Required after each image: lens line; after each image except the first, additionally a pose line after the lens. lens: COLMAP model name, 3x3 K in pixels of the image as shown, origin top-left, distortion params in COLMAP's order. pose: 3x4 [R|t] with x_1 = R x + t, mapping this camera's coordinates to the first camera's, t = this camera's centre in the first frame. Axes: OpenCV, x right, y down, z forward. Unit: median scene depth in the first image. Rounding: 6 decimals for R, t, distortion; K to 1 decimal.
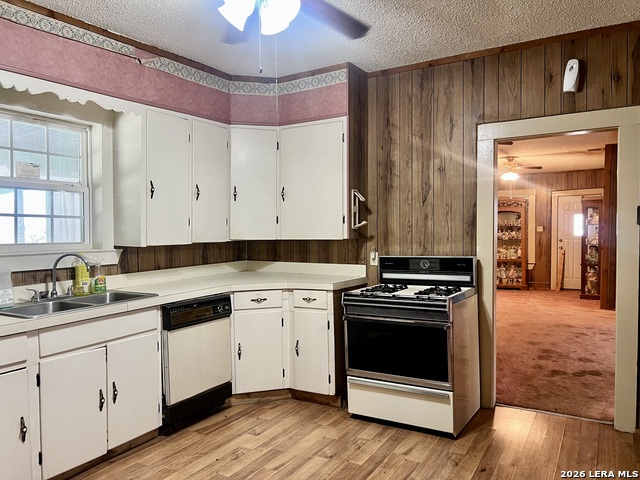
lens RADIAL K [[488.0, 0, 328.0], [0, 488.0, 245.8], [0, 0, 1]] dist [0.032474, -0.017224]
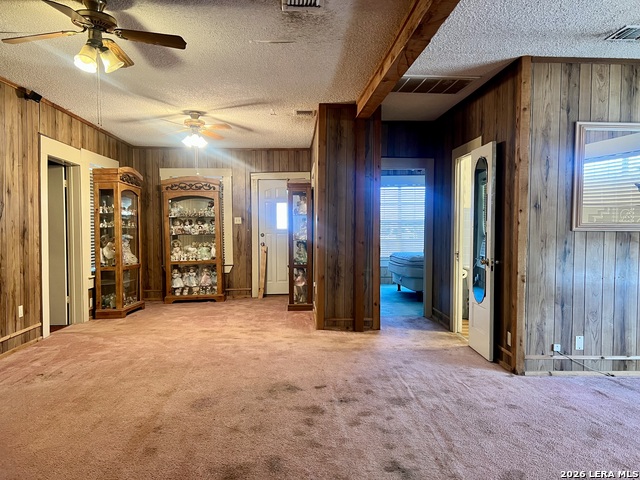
lens RADIAL K [[488.0, 0, 328.0], [0, 488.0, 245.8], [0, 0, 1]] dist [0.032474, -0.017224]
pose [[0.829661, -0.025957, 0.557664, 0.118350], [0.016209, 0.999617, 0.022414, -0.009162], [-0.558032, -0.009556, 0.829764, 0.279539]]
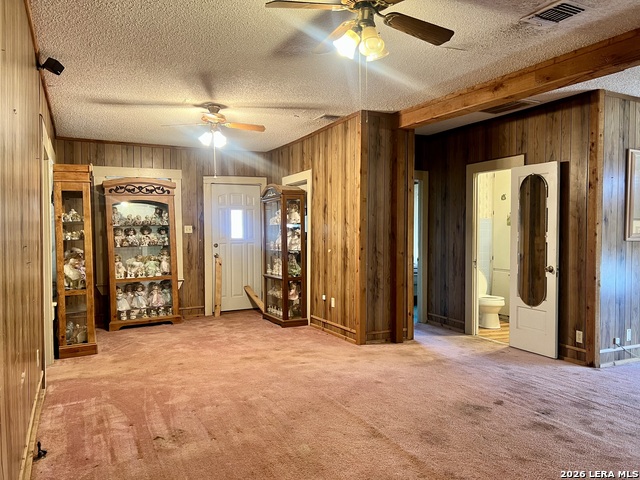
lens RADIAL K [[488.0, 0, 328.0], [0, 488.0, 245.8], [0, 0, 1]] dist [0.032474, -0.017224]
pose [[0.540171, -0.029948, 0.841022, -0.036888], [0.024942, 0.999497, 0.019571, -0.019979], [-0.841186, 0.010405, 0.540646, 0.473035]]
